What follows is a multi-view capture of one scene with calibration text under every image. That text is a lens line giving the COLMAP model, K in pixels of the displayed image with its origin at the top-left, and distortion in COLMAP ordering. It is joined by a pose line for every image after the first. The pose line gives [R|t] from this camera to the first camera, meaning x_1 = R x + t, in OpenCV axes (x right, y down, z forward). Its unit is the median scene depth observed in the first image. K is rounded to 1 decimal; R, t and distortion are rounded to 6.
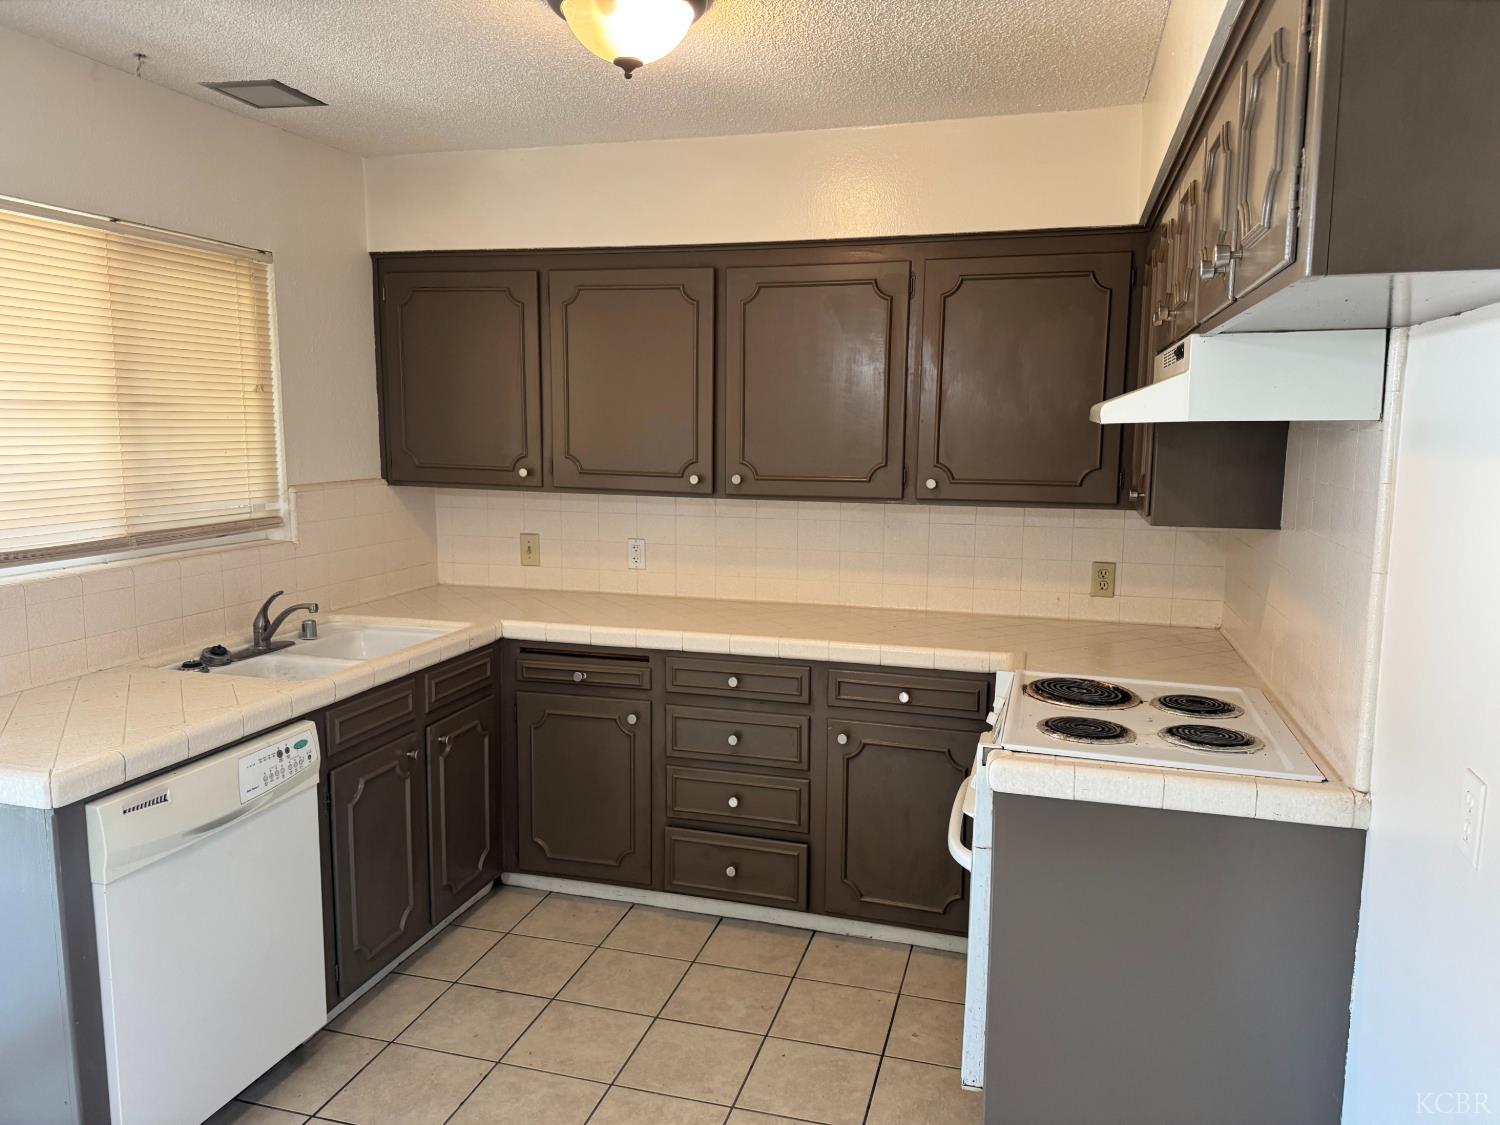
lens RADIAL K [[1050.7, 0, 749.5], [0, 1050.7, 564.6], [0, 0, 1]] dist [0.141639, -0.144609]
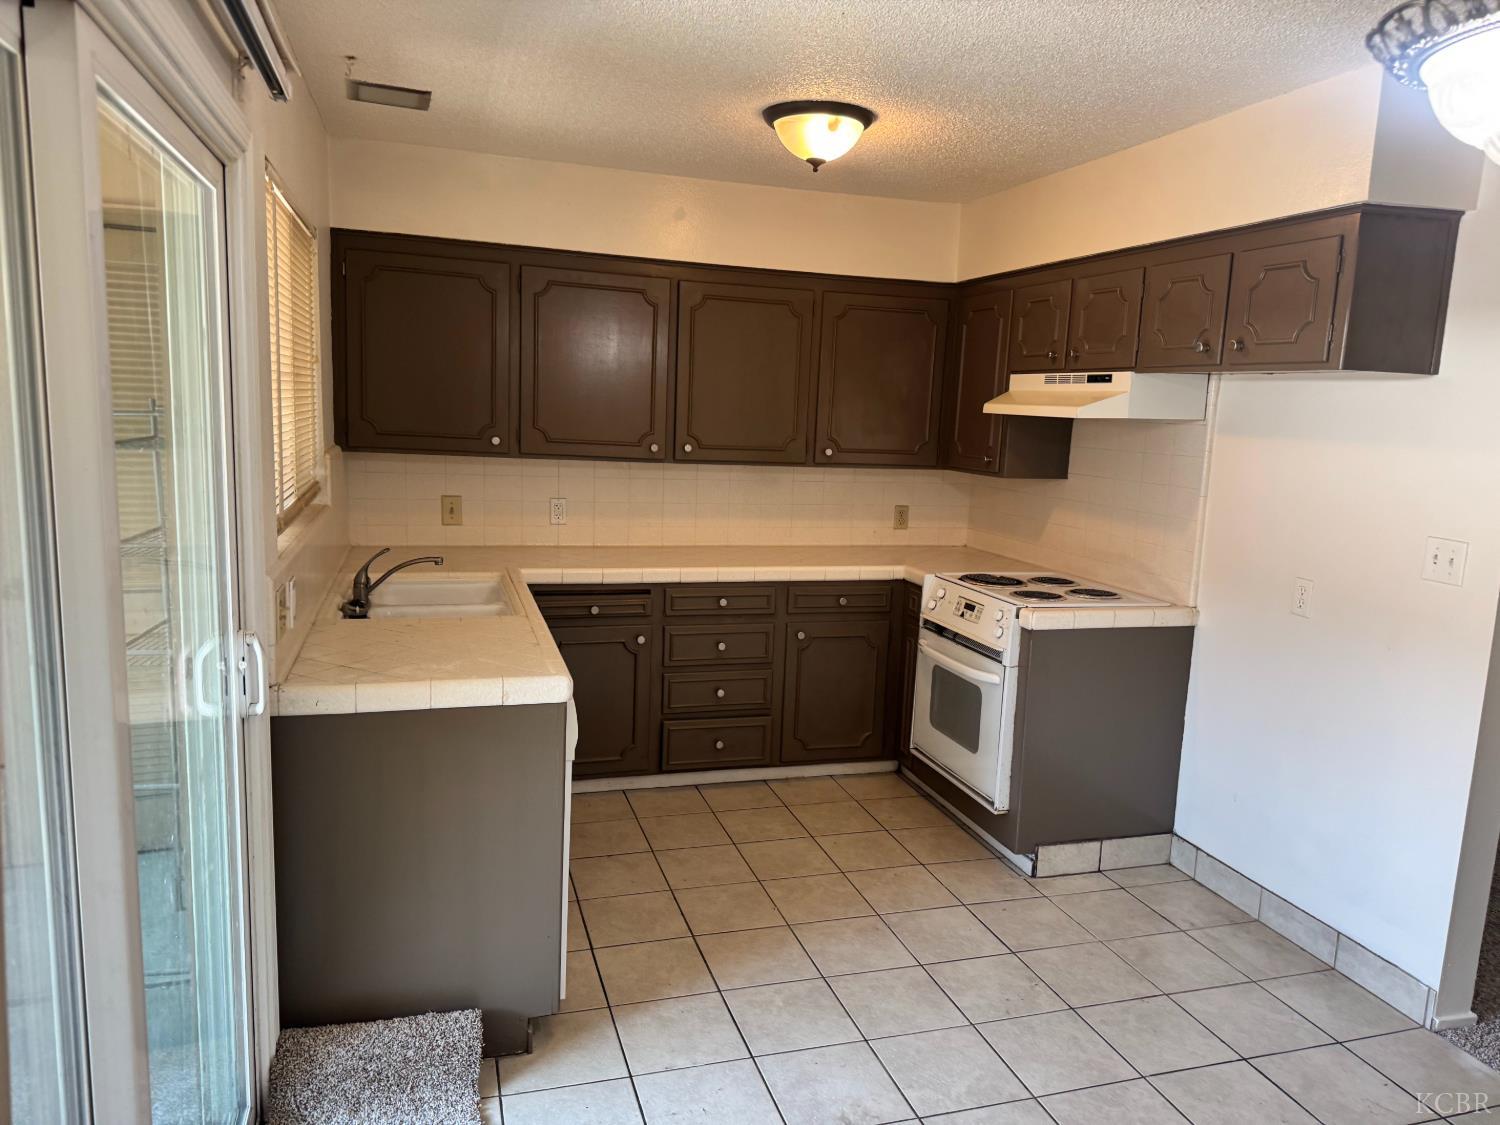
lens RADIAL K [[1034.8, 0, 751.9], [0, 1034.8, 563.2], [0, 0, 1]] dist [0.137177, 0.000412]
pose [[0.832869, -0.057210, 0.550505, -0.685093], [0.039112, 0.998240, 0.044568, 0.005517], [-0.552086, -0.015588, 0.833642, -0.101347]]
